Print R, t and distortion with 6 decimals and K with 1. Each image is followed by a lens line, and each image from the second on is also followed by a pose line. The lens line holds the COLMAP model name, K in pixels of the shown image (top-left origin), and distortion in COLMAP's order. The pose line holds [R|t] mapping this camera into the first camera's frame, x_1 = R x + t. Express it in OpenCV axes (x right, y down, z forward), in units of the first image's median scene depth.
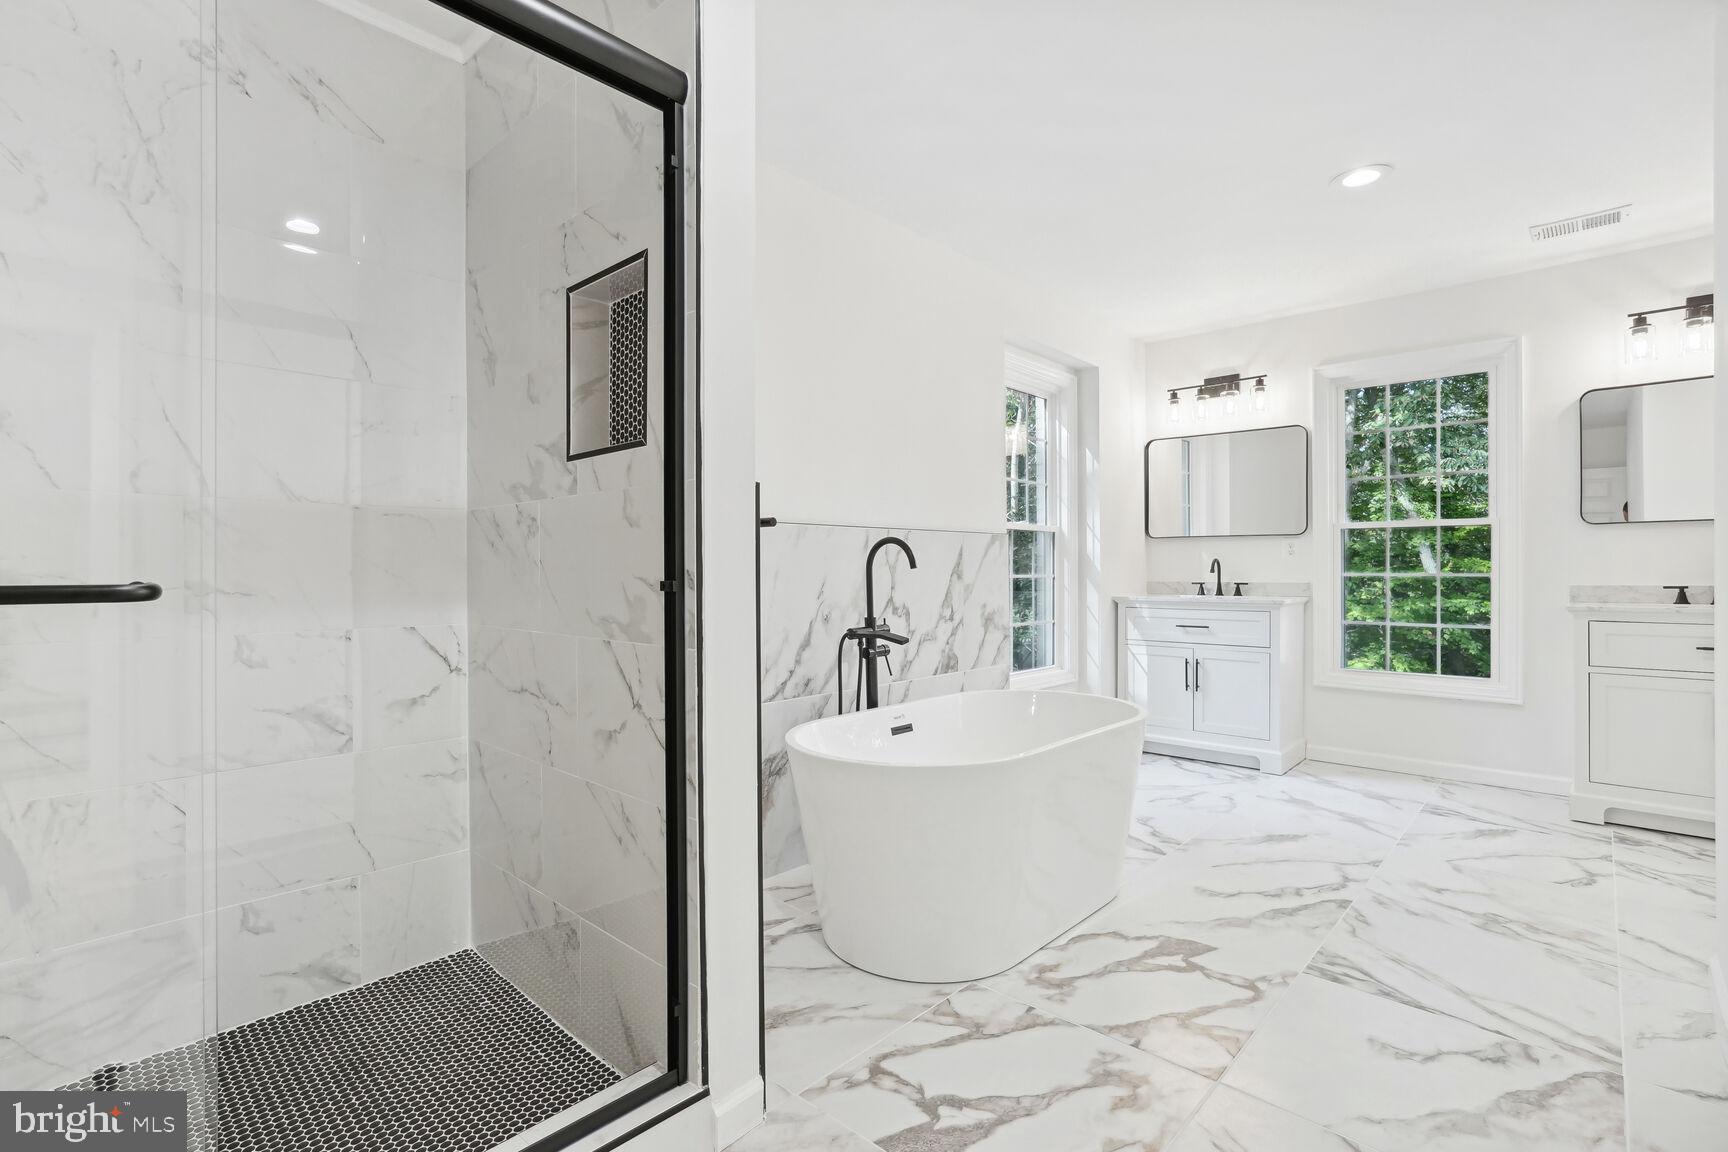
lens RADIAL K [[803.2, 0, 860.4], [0, 803.2, 577.1], [0, 0, 1]] dist [-0.025768, 0.011777]
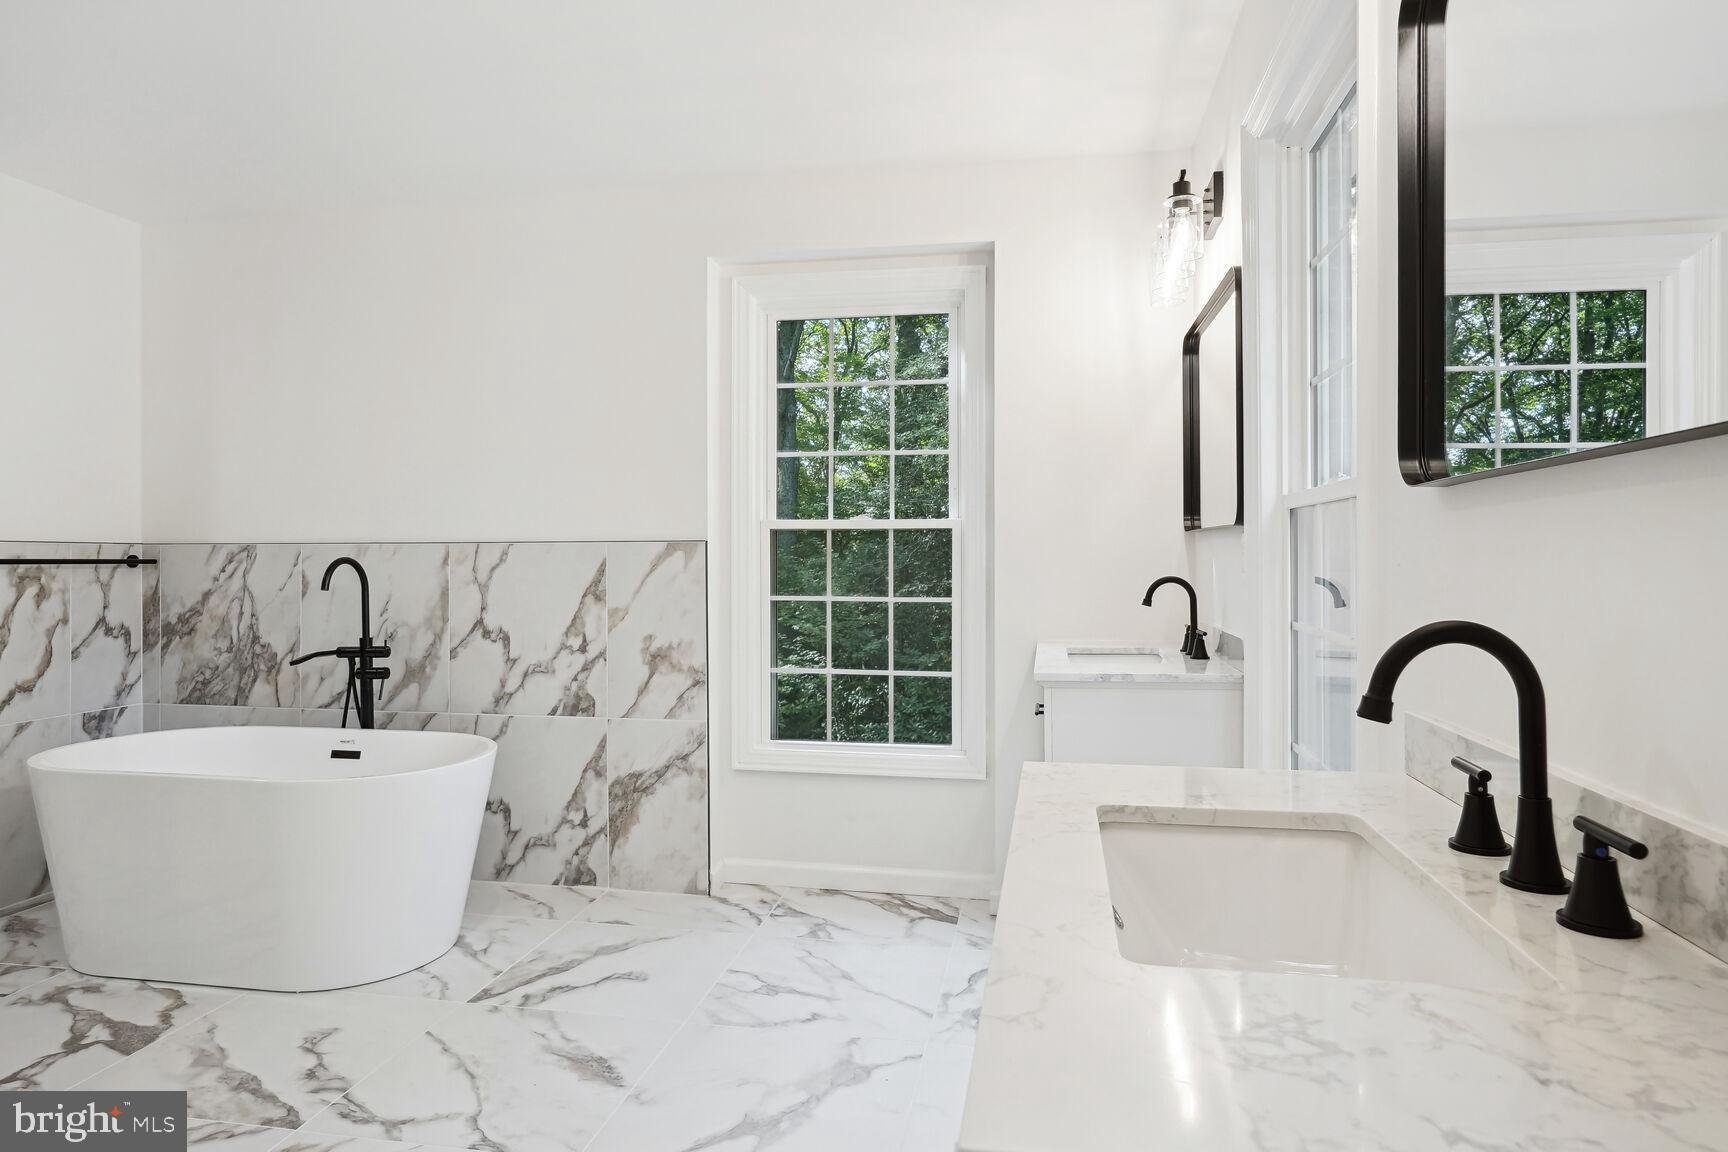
lens RADIAL K [[1031.3, 0, 856.9], [0, 1031.3, 561.2], [0, 0, 1]] dist [0.009642, 0.006077]
pose [[0.525577, 0.002658, -0.850742, 1.254392], [-0.010242, 0.999942, -0.003203, -0.040736], [0.850685, 0.010397, 0.525574, 0.753183]]
